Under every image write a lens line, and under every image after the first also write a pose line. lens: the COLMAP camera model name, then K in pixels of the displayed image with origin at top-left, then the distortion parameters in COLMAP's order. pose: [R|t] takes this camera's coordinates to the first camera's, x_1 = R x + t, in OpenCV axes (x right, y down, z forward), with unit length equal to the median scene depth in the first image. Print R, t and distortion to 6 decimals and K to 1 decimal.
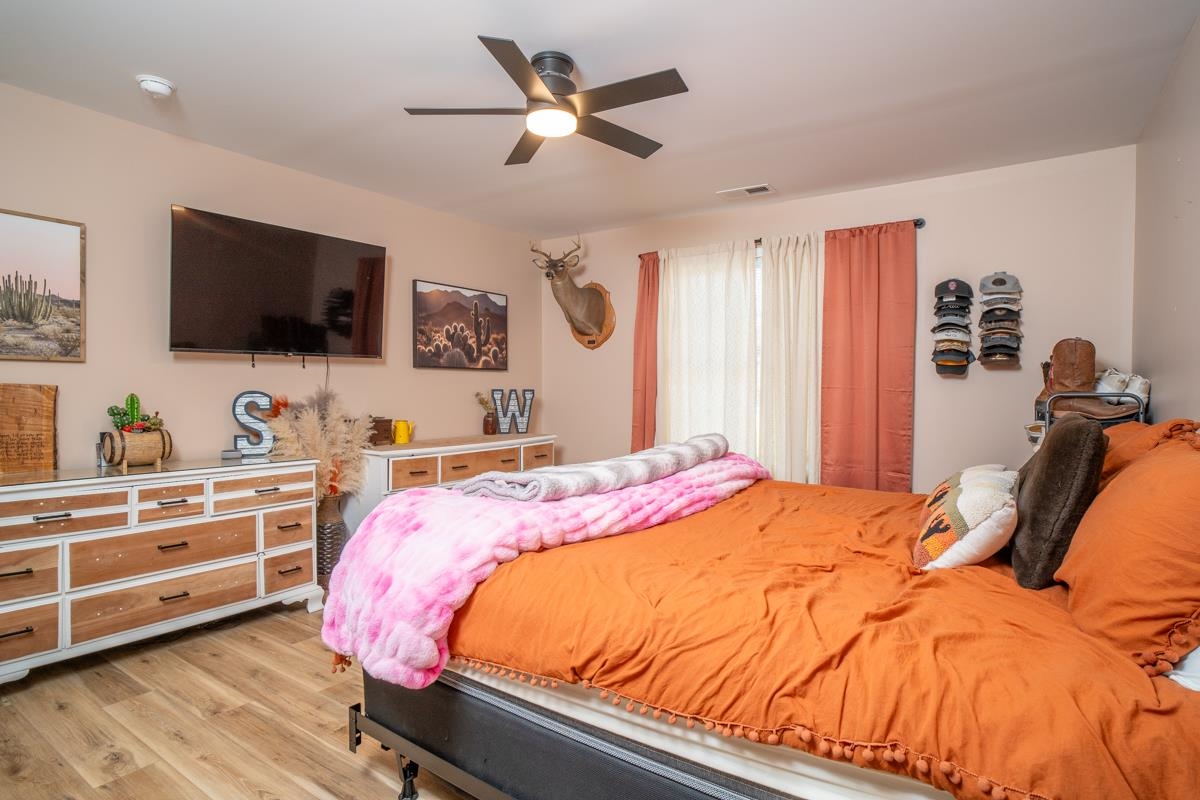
lens RADIAL K [[628.8, 0, 600.4], [0, 628.8, 409.5], [0, 0, 1]] dist [-0.053842, 0.026883]
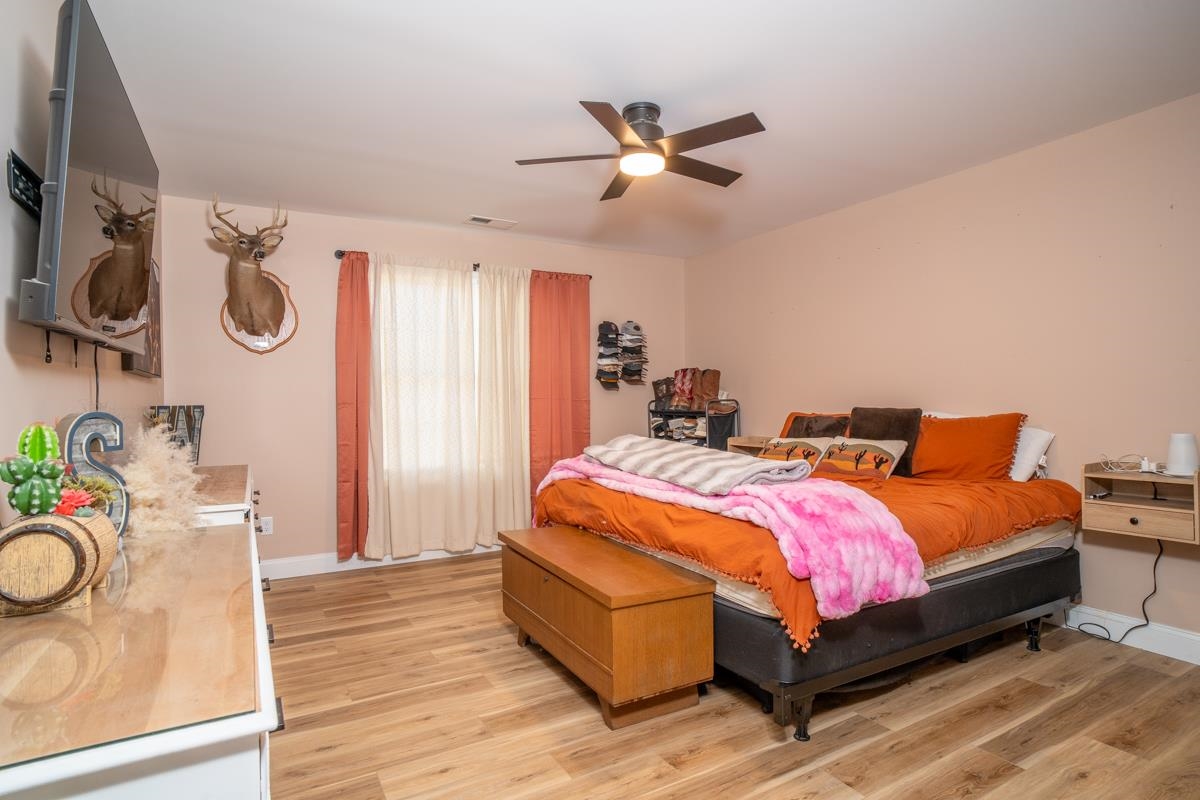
lens RADIAL K [[628.8, 0, 600.4], [0, 628.8, 409.5], [0, 0, 1]] dist [-0.053842, 0.026883]
pose [[0.436951, -0.023337, 0.899183, -0.738884], [0.042348, 0.999089, 0.005351, -0.016124], [-0.898488, 0.035740, 0.437541, 0.381550]]
